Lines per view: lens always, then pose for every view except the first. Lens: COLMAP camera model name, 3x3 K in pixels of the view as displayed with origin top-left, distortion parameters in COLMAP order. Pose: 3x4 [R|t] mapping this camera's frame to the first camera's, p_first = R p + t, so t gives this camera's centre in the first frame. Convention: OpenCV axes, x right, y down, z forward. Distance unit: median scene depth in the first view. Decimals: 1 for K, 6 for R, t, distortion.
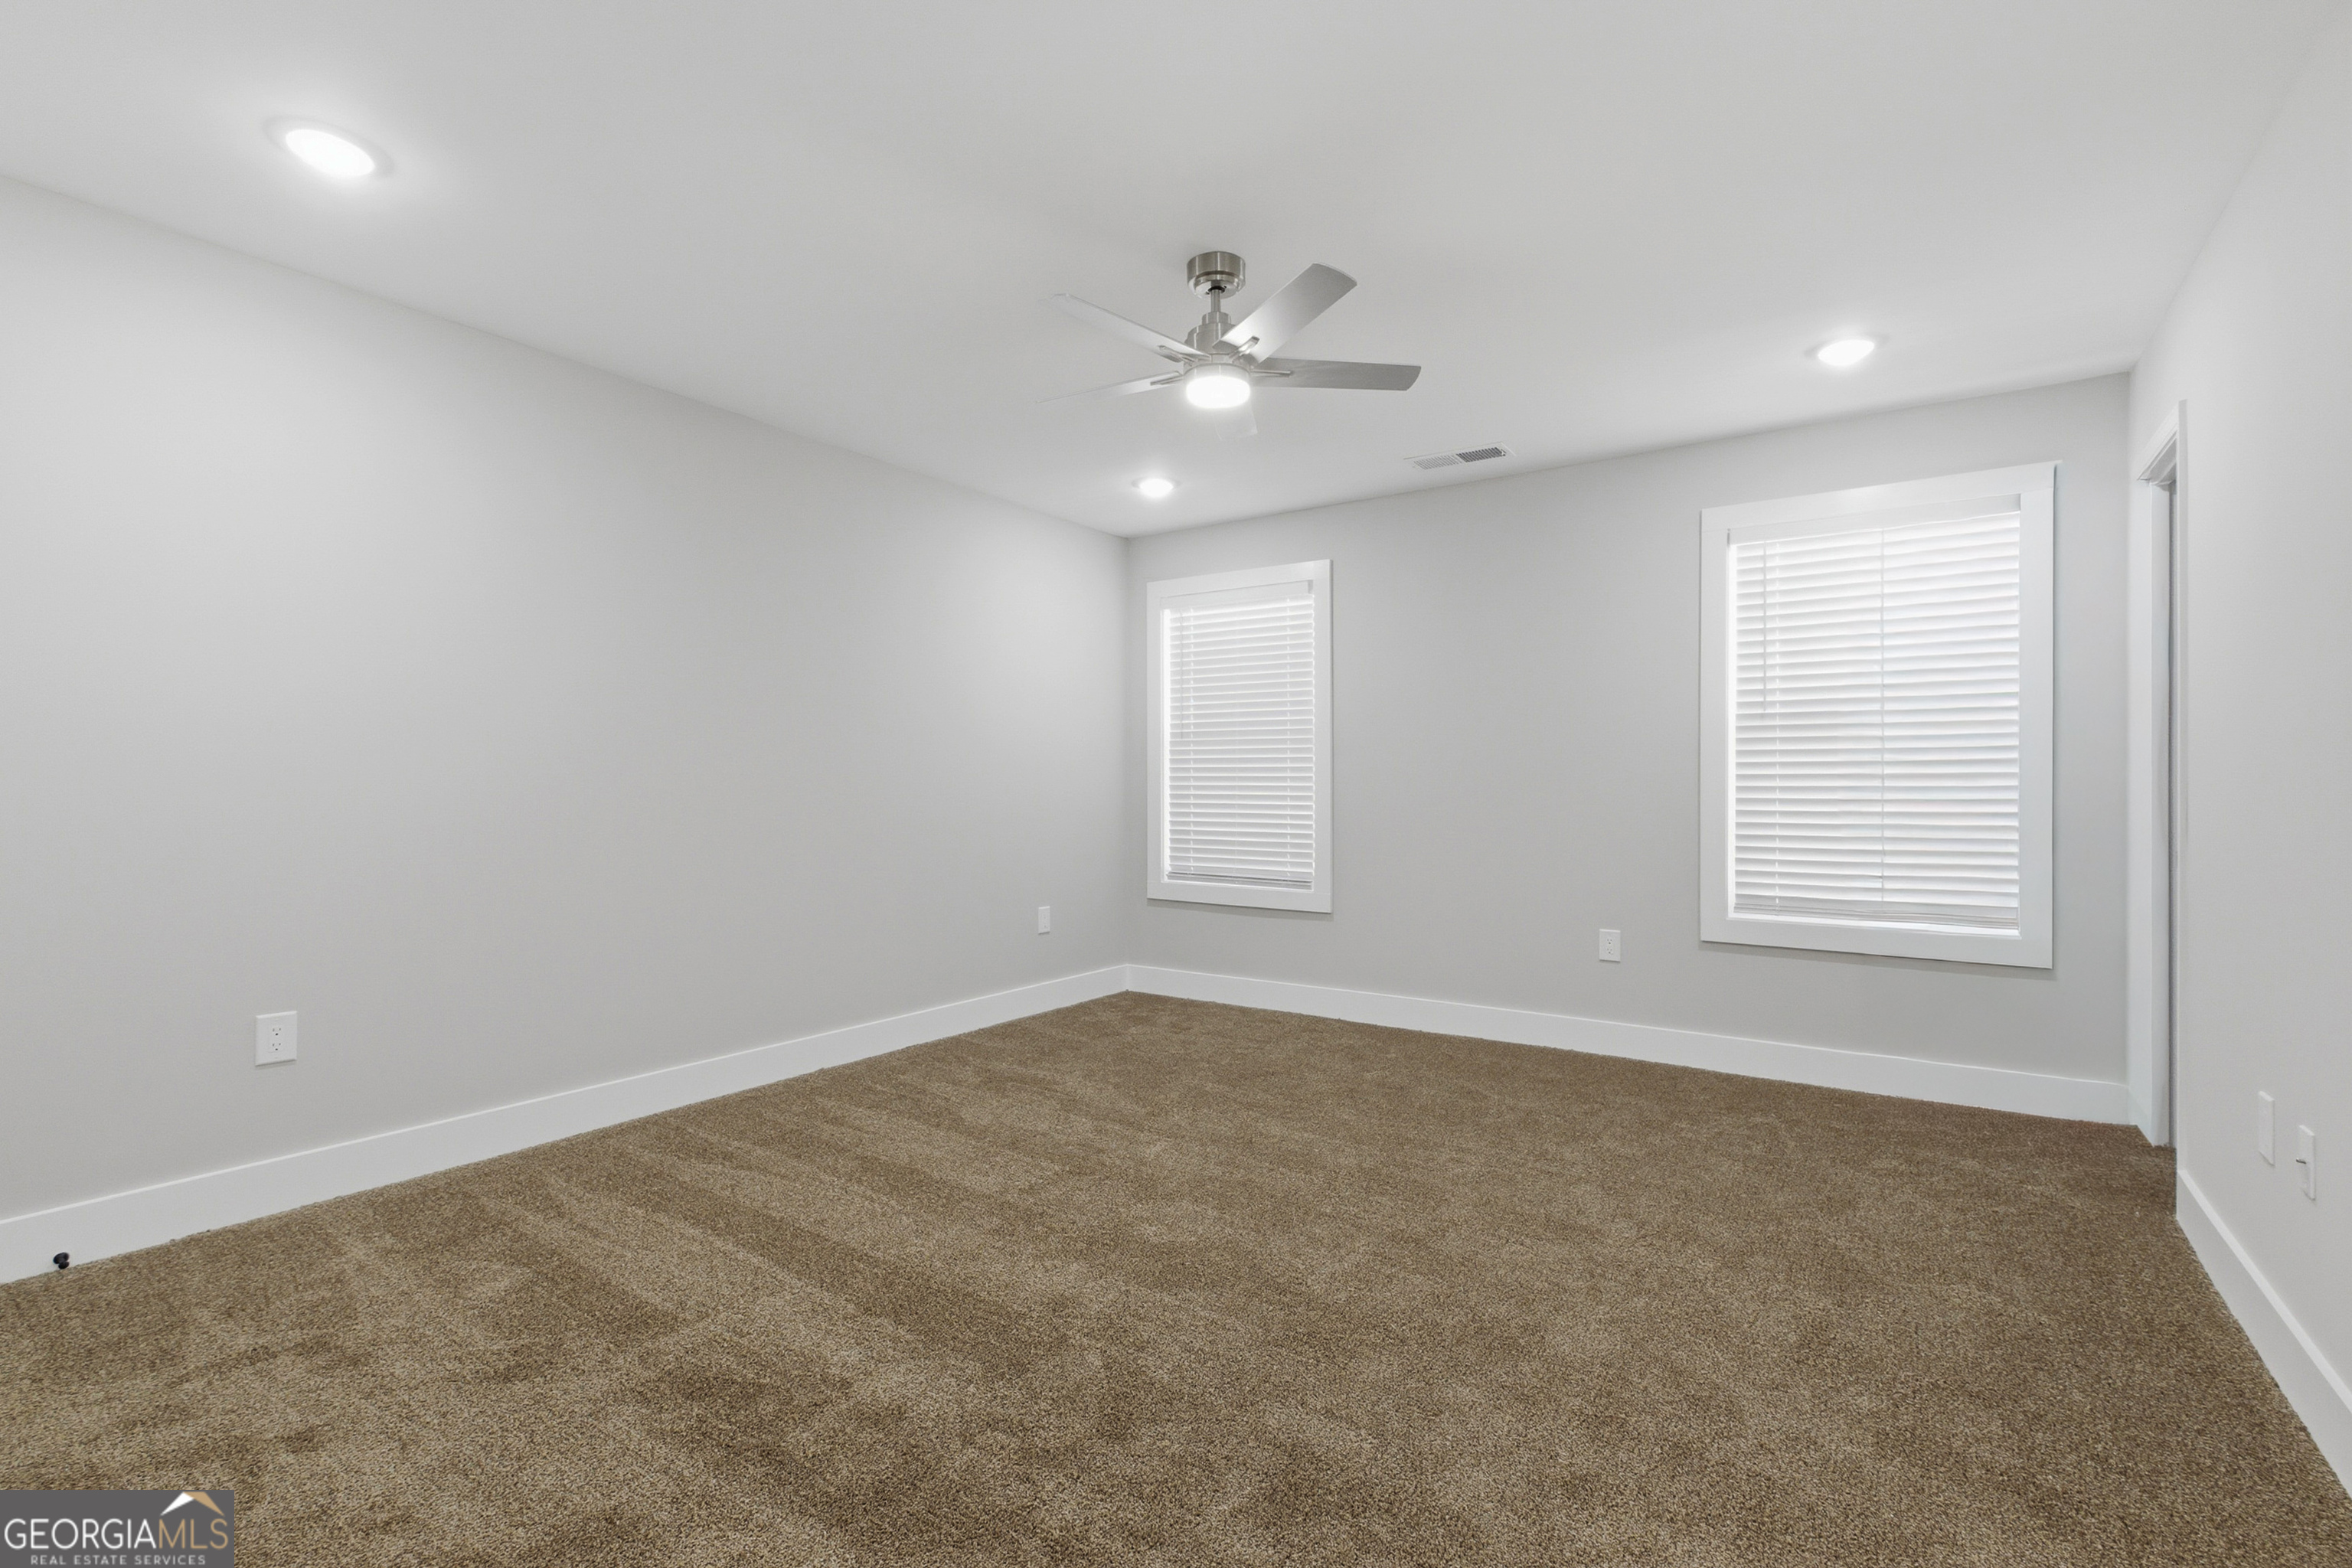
lens RADIAL K [[1035.1, 0, 1179.6], [0, 1035.1, 784.9], [0, 0, 1]] dist [0.001928, -0.000758]
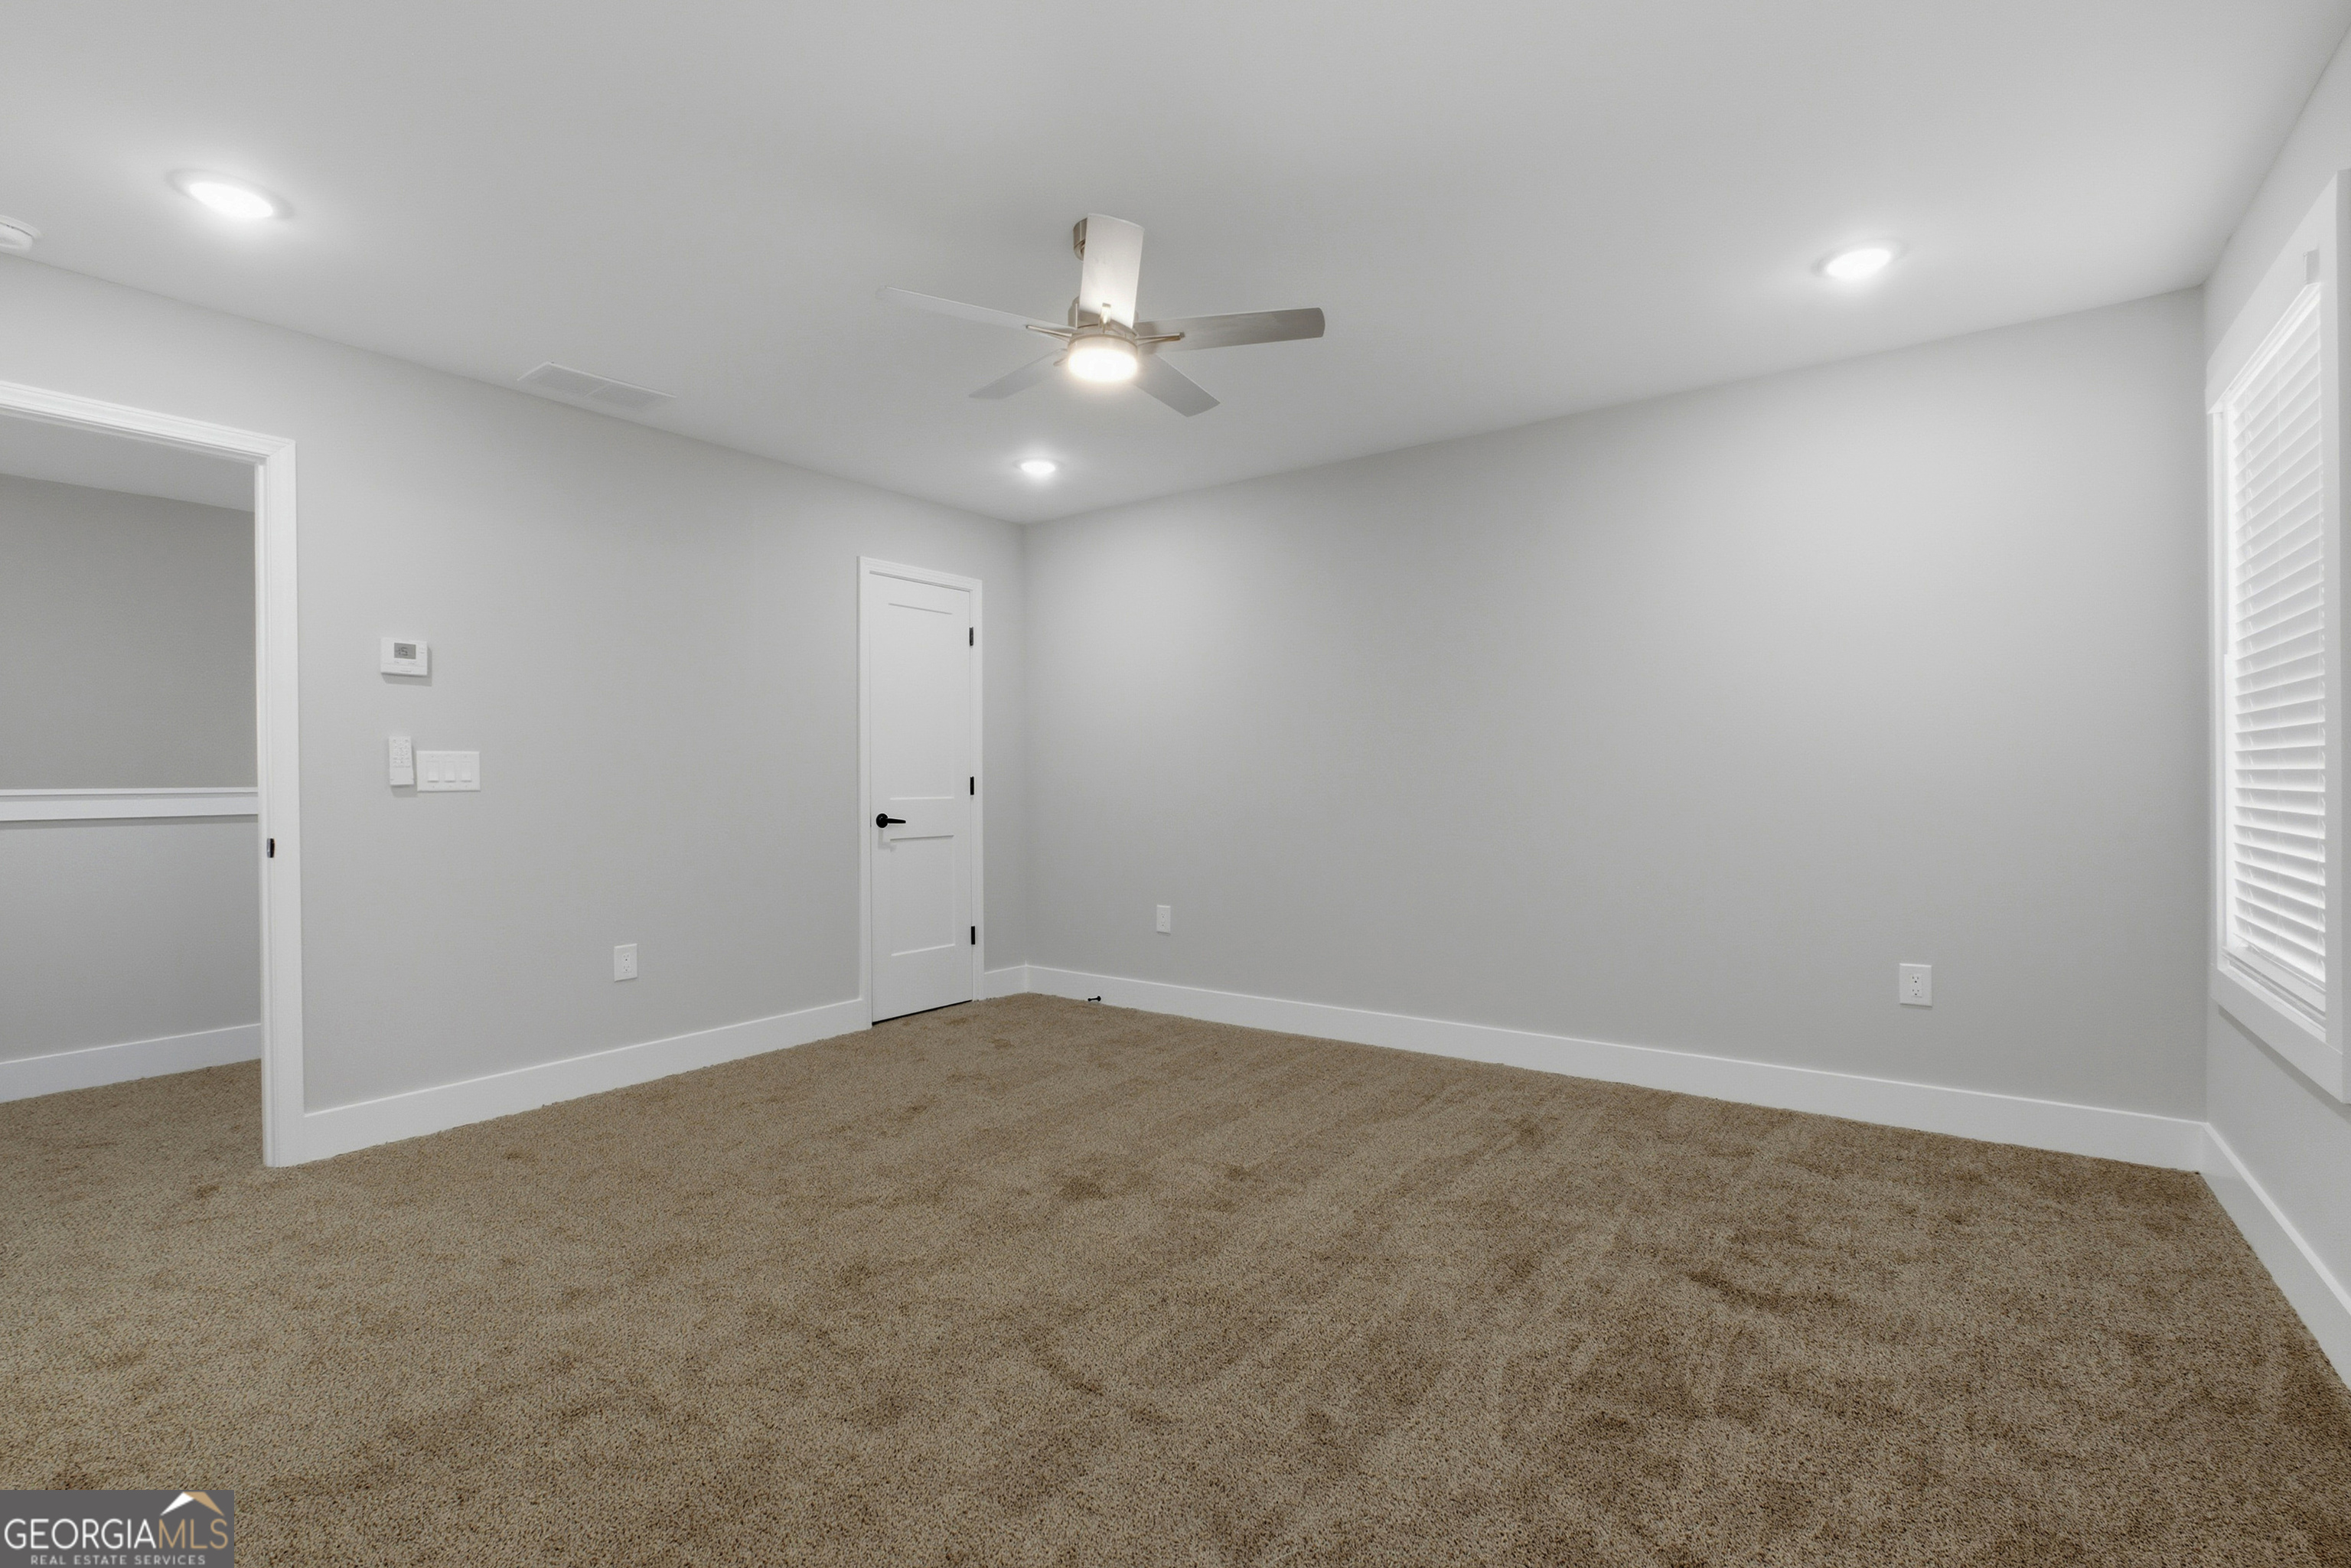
lens RADIAL K [[1034.6, 0, 1181.3], [0, 1034.6, 788.8], [0, 0, 1]] dist [0.001928, -0.000758]
pose [[-0.035062, -0.005168, -0.999372, 0.889522], [0.010922, 0.999925, -0.005554, 0.022150], [0.999325, -0.011110, -0.035002, 1.013924]]
